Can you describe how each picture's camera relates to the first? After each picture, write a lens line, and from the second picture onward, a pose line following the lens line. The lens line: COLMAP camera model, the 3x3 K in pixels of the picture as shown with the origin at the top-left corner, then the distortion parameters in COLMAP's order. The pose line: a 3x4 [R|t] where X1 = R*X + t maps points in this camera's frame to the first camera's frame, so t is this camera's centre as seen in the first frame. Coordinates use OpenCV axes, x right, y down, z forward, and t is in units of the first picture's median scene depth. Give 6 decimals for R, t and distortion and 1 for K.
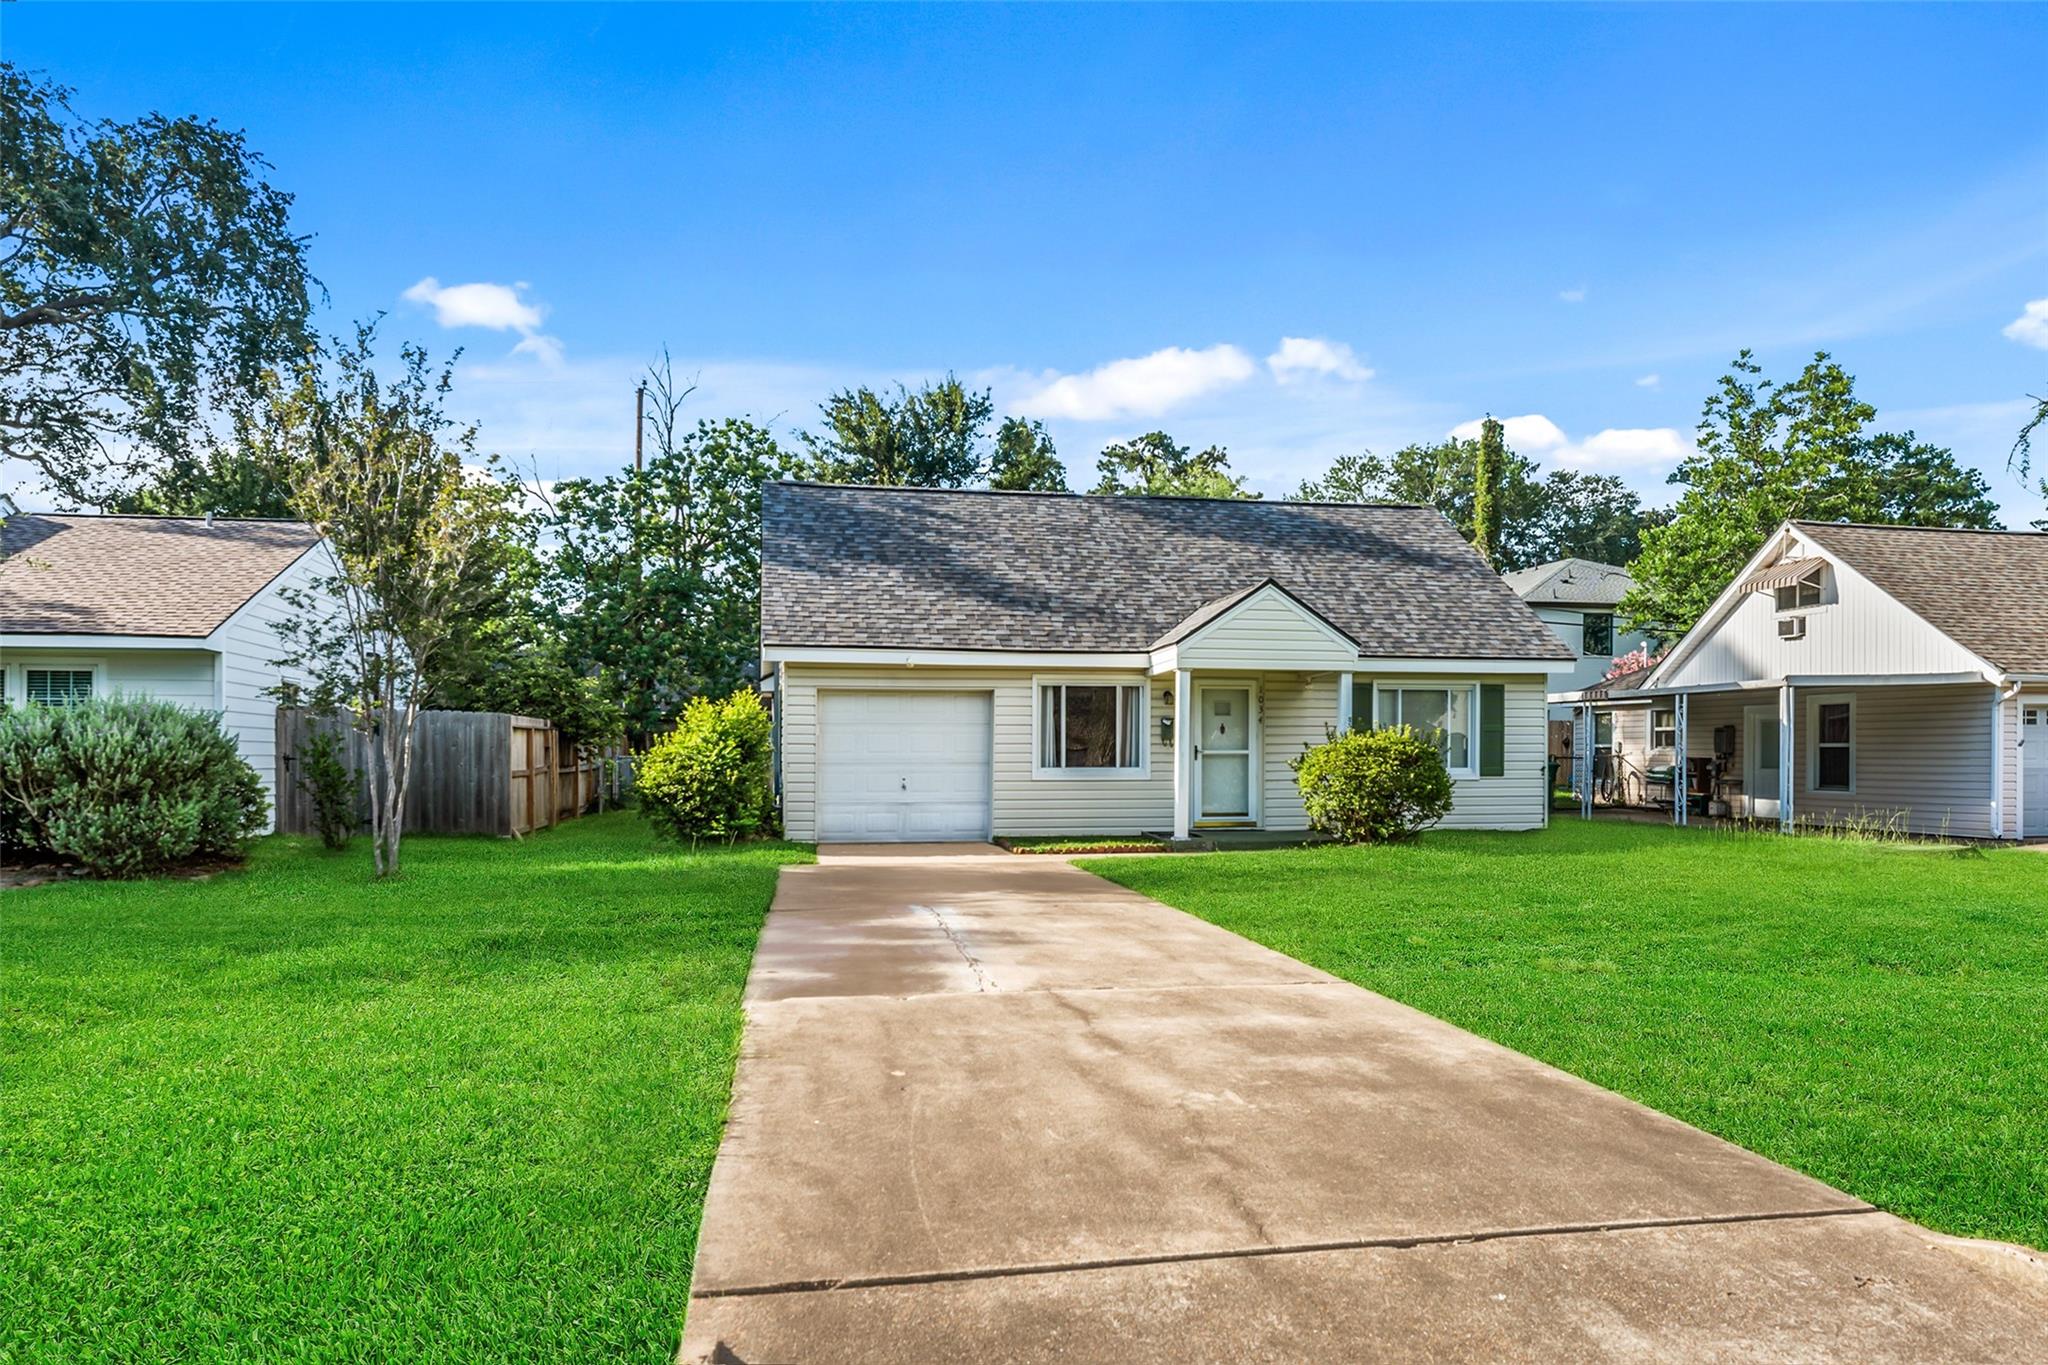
lens RADIAL K [[1302.4, 0, 1023.7], [0, 1302.4, 700.5], [0, 0, 1]] dist [0.003827, -0.005464]
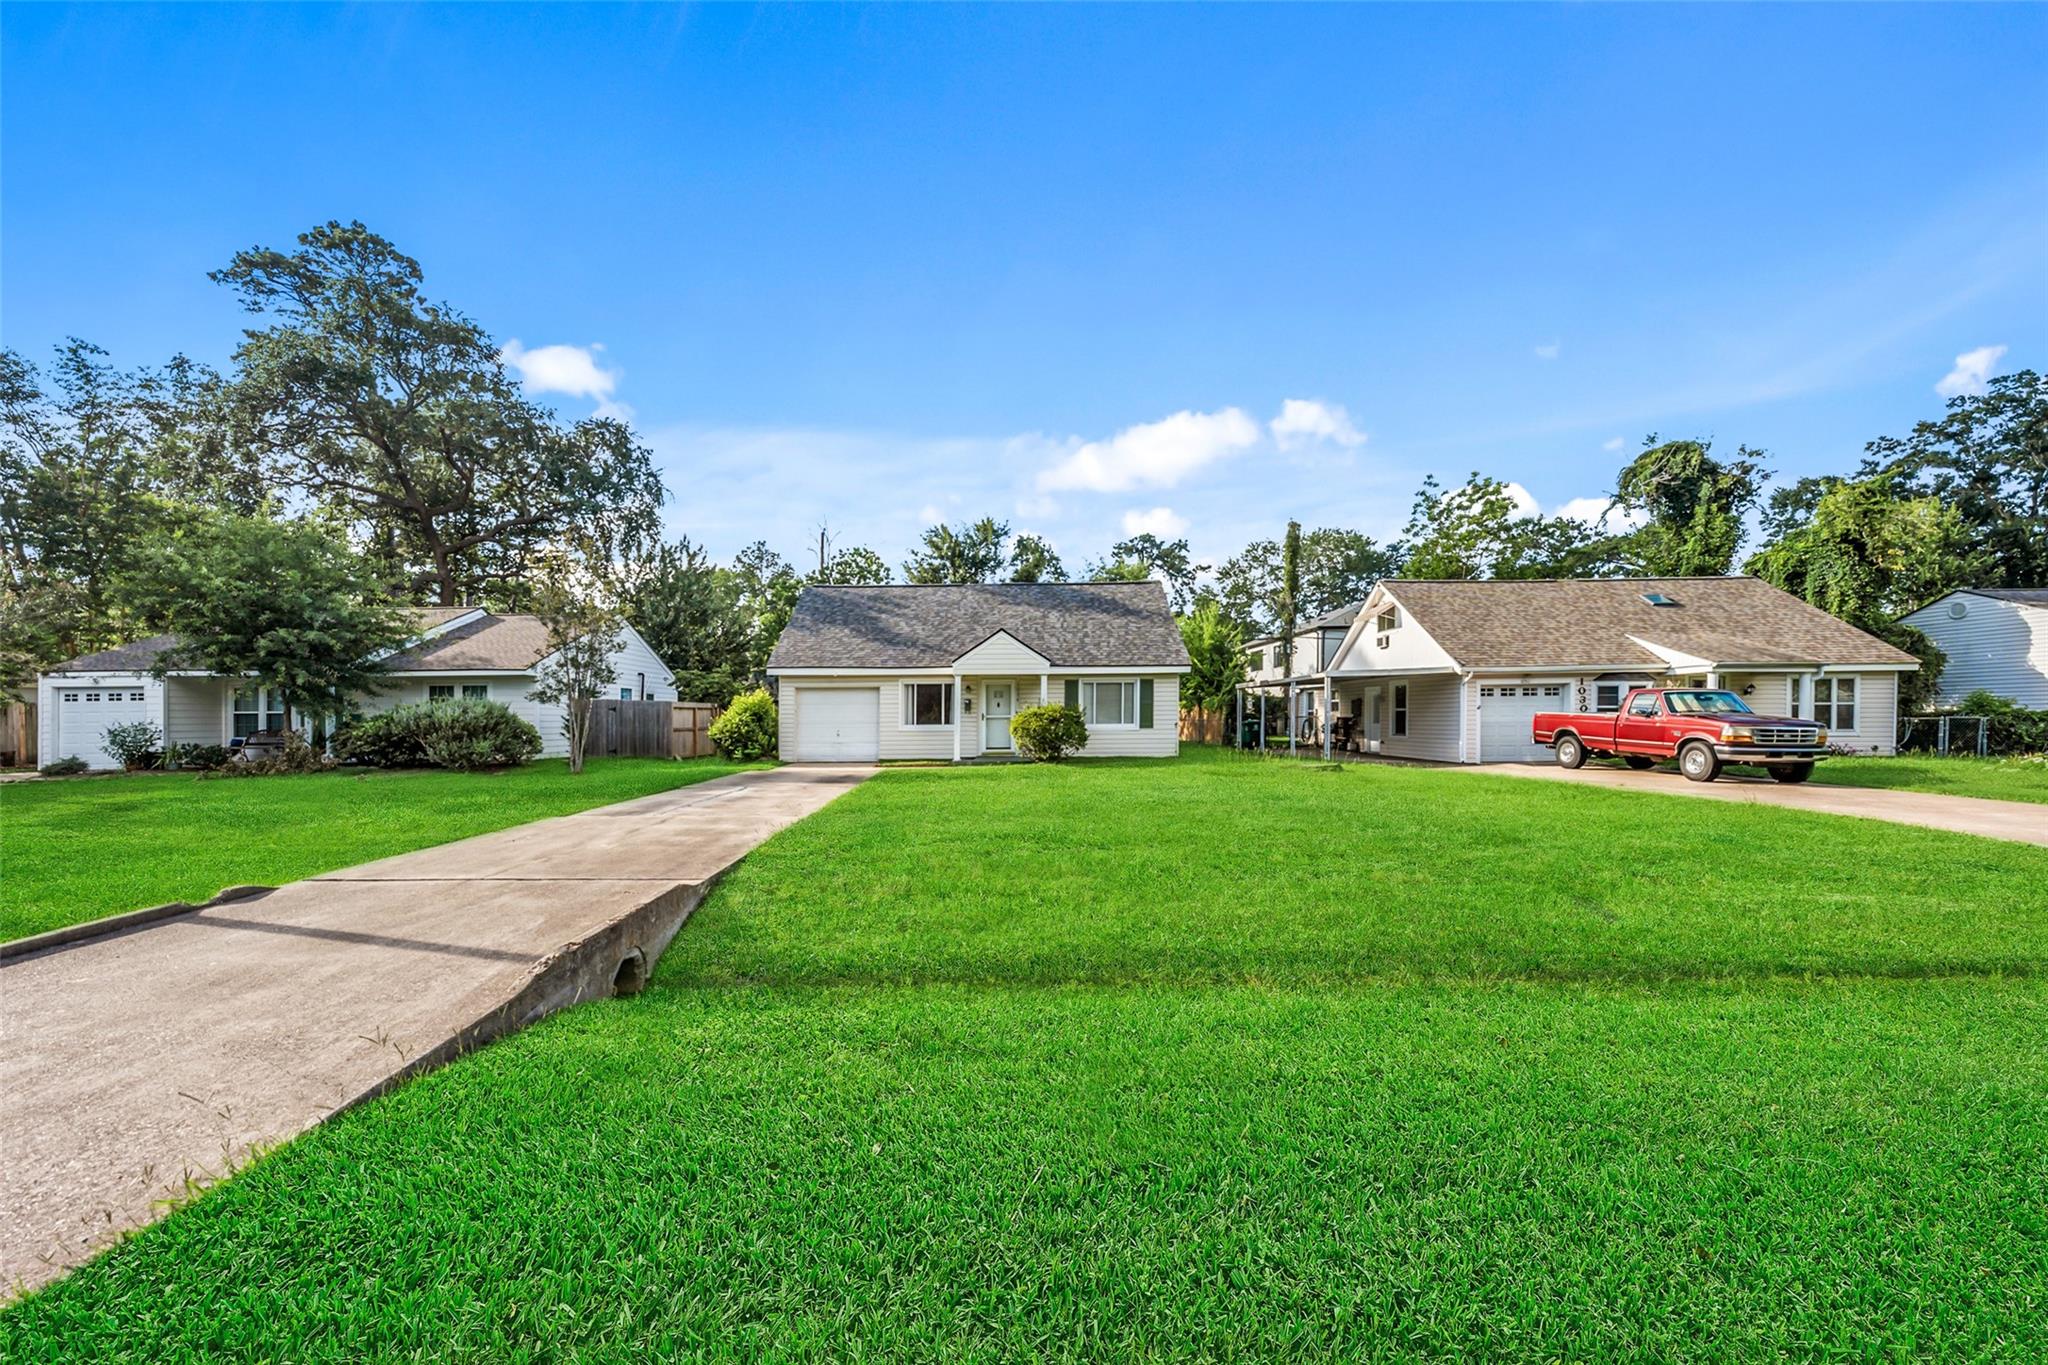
lens RADIAL K [[767.9, 0, 1027.1], [0, 767.9, 679.2], [0, 0, 1]] dist [-0.003754, -0.000164]
pose [[0.981015, -0.017676, -0.193127, 0.337716], [0.015708, 0.999808, -0.011715, -0.001726], [0.193297, 0.008459, 0.981104, -0.102025]]
